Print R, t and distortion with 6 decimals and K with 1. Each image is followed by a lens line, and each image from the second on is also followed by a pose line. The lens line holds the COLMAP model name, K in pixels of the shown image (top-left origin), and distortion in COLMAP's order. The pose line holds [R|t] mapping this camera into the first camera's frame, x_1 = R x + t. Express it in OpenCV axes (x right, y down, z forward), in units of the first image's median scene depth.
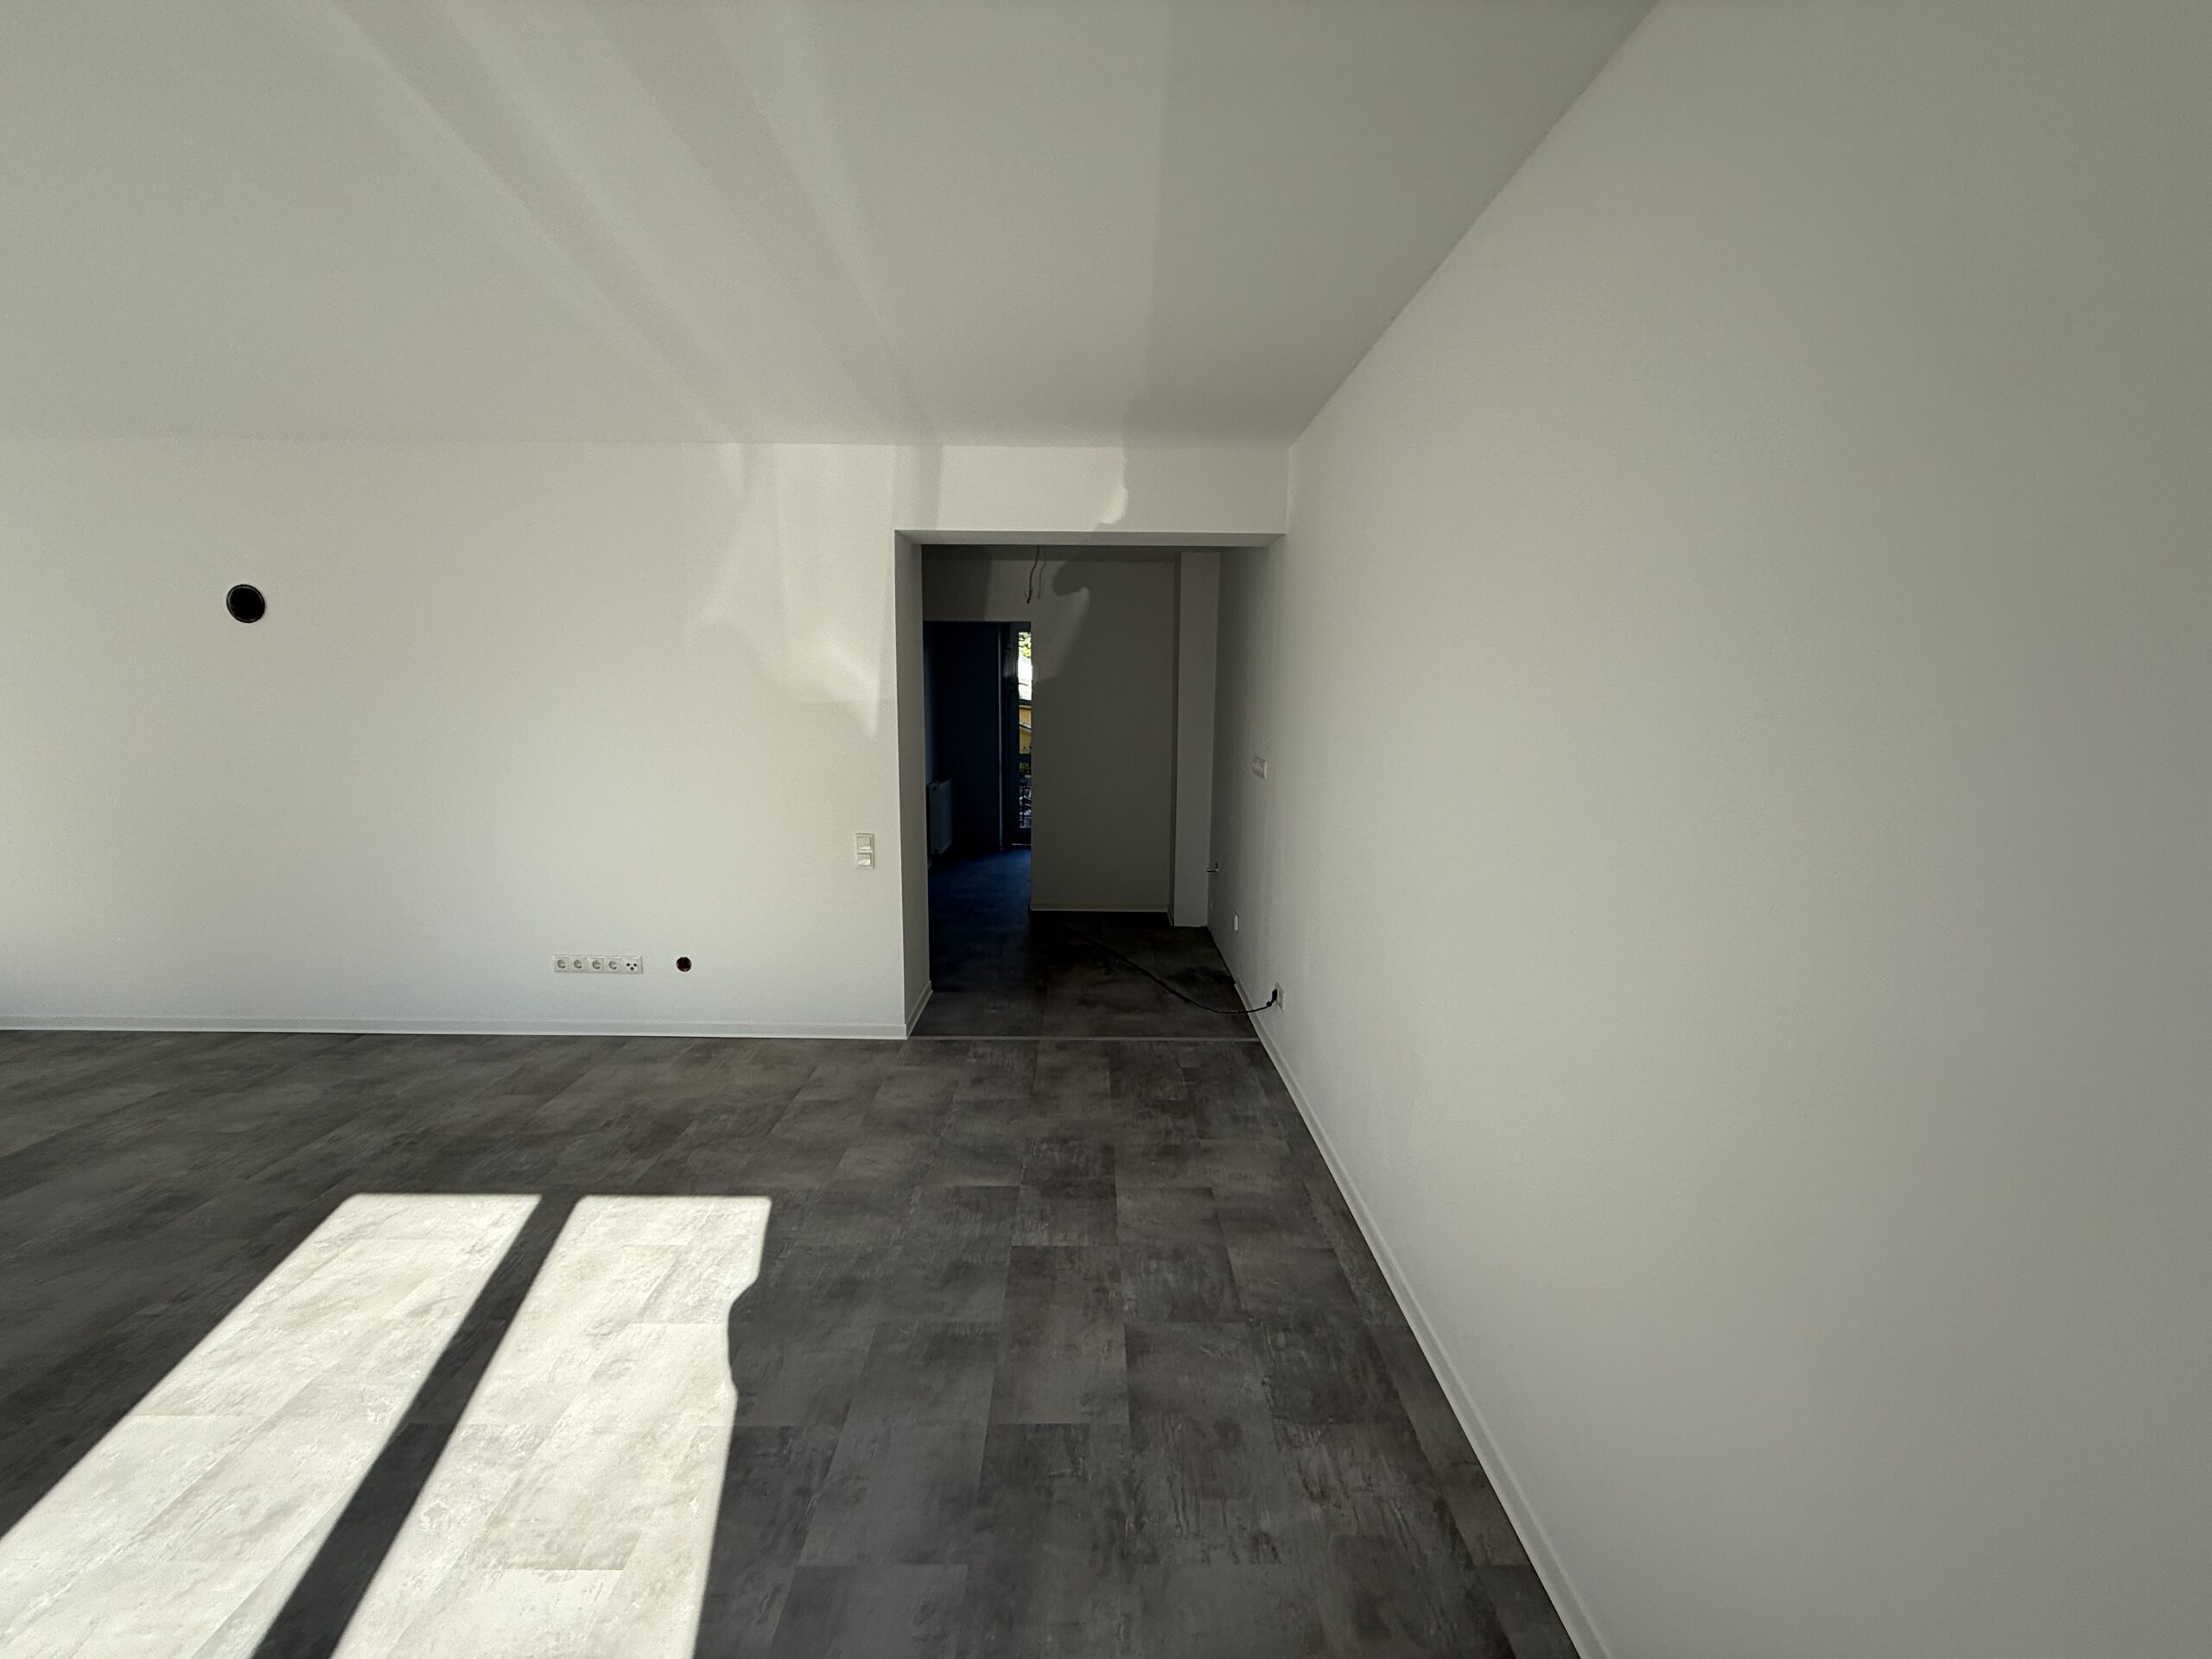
lens RADIAL K [[884.4, 0, 1101.8], [0, 884.4, 827.8], [0, 0, 1]] dist [0.001235, -0.000008]
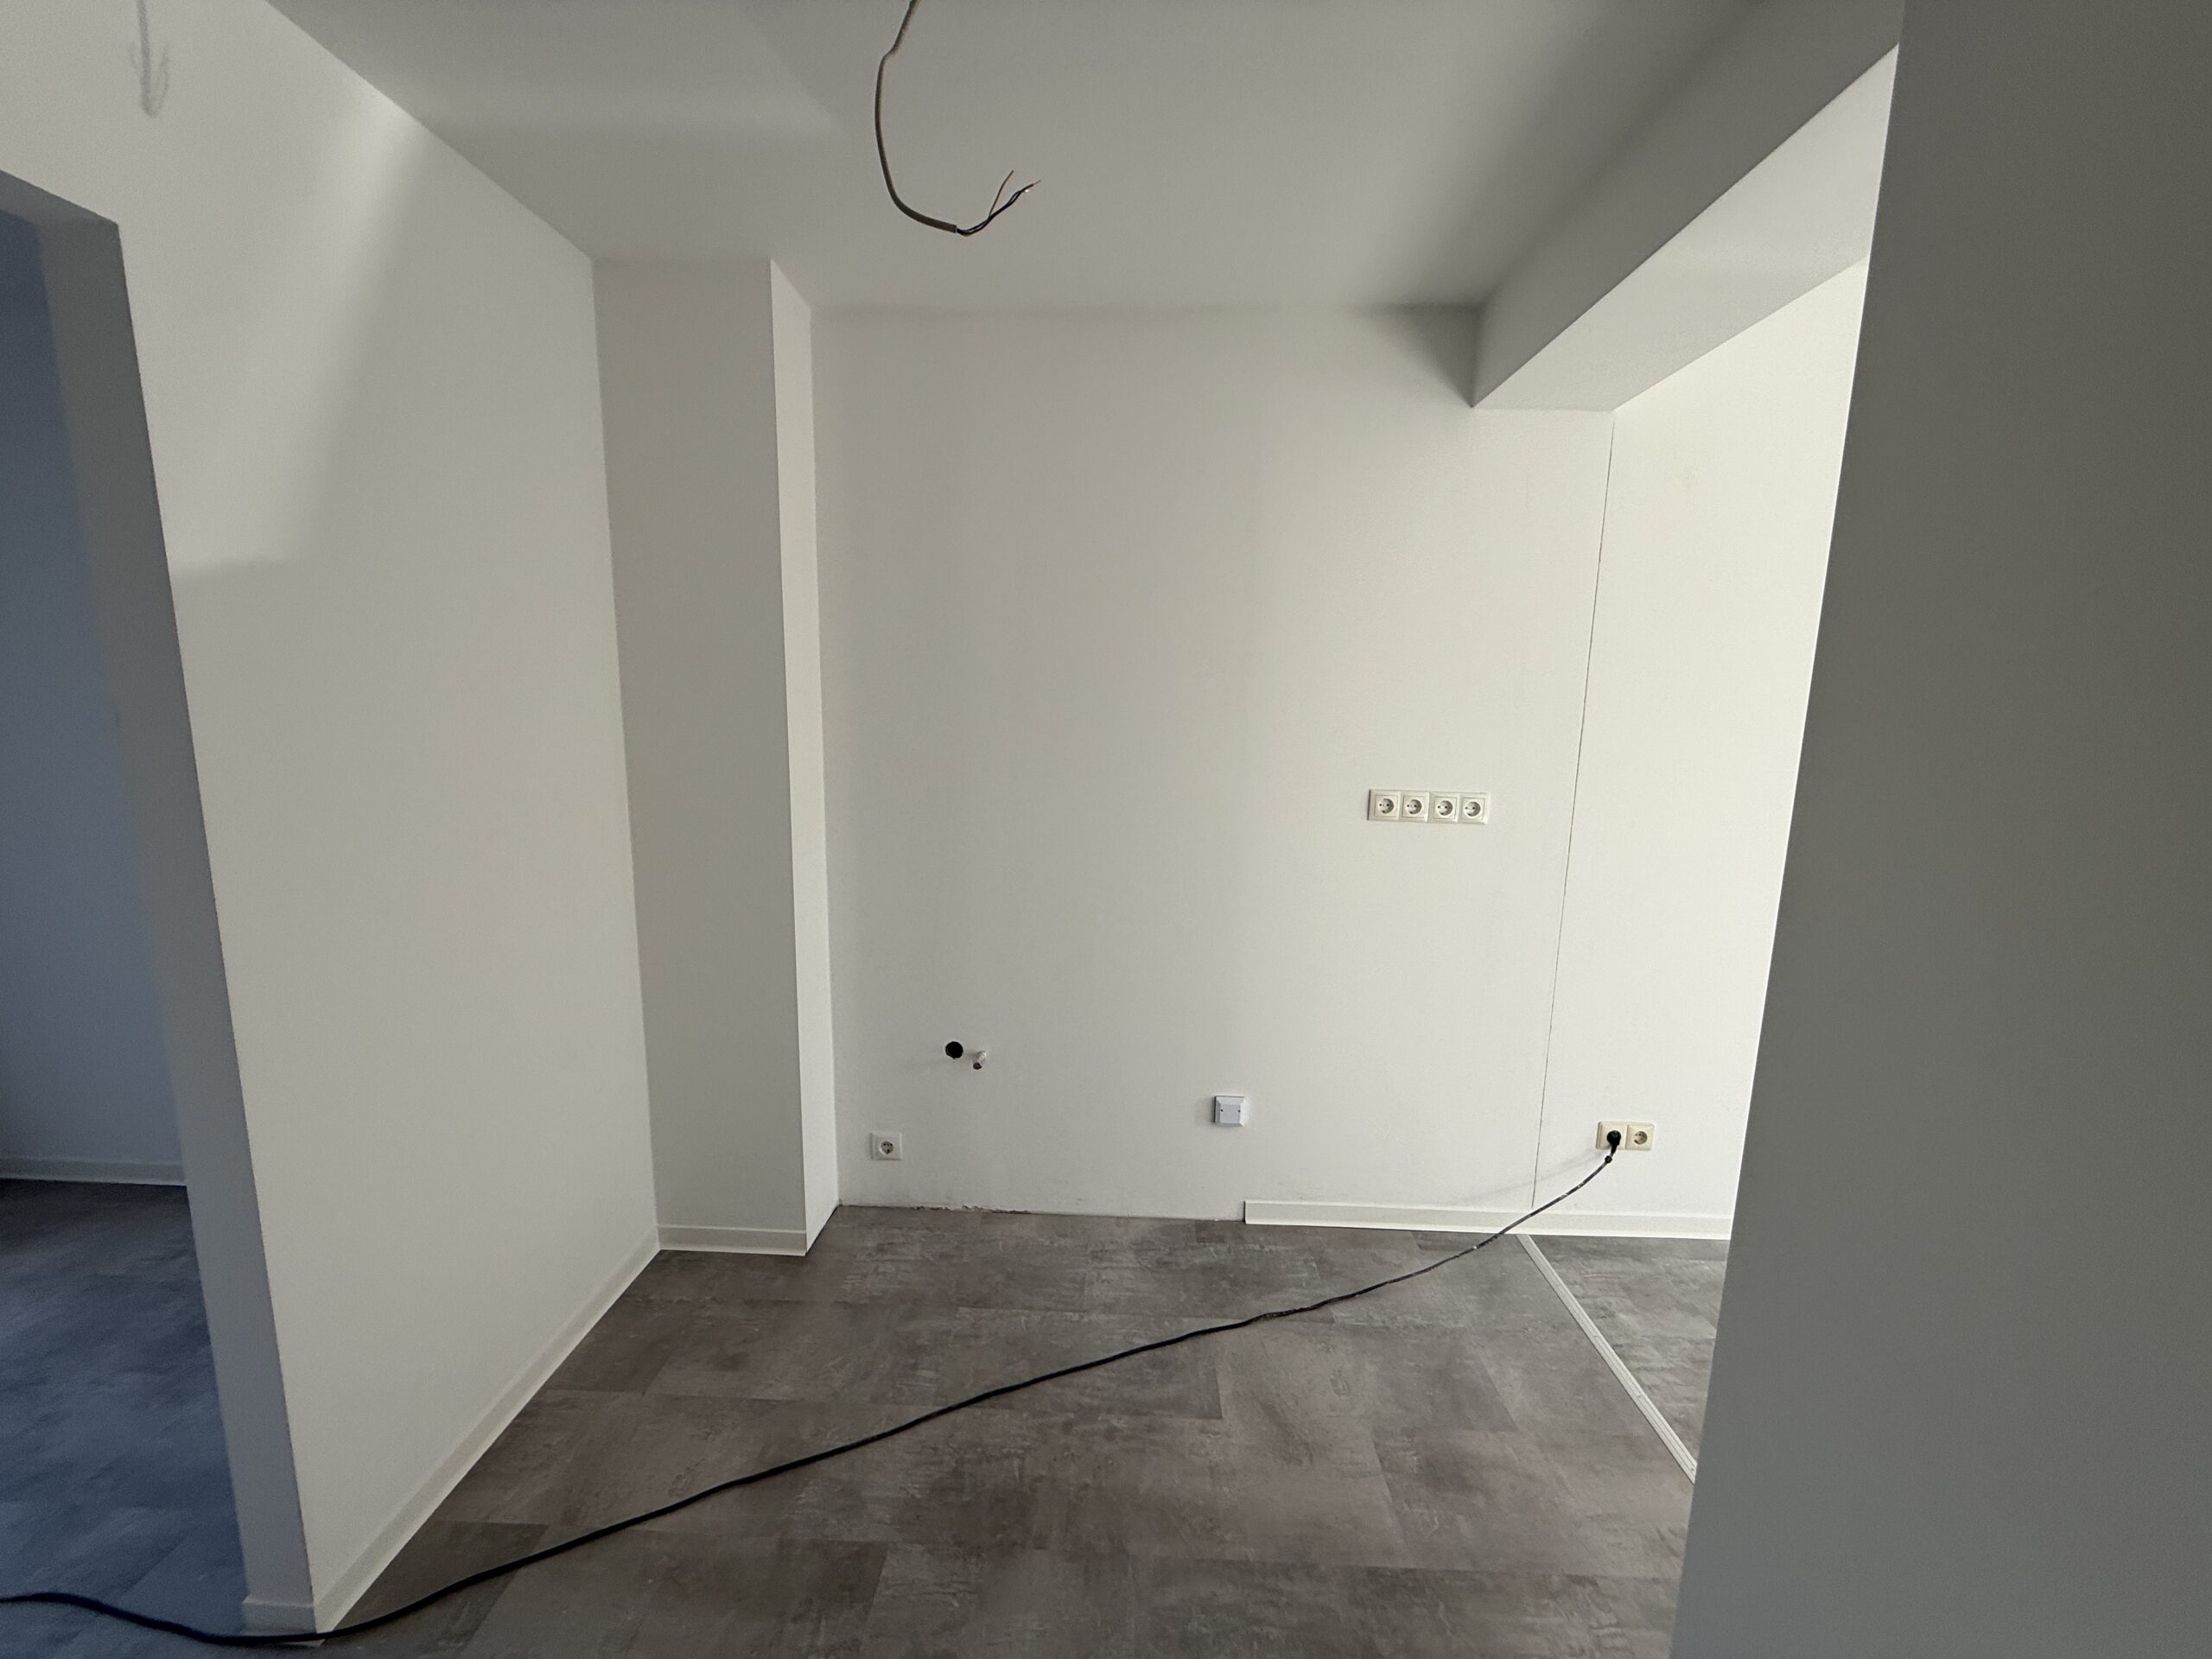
lens RADIAL K [[884.4, 0, 1096.6], [0, 884.4, 833.5], [0, 0, 1]] dist [0.001235, -0.000008]
pose [[0.046578, -0.161991, 0.985692, -0.553884], [0.130075, 0.979345, 0.154801, -0.236636], [-0.990410, 0.121004, 0.066686, 1.685817]]
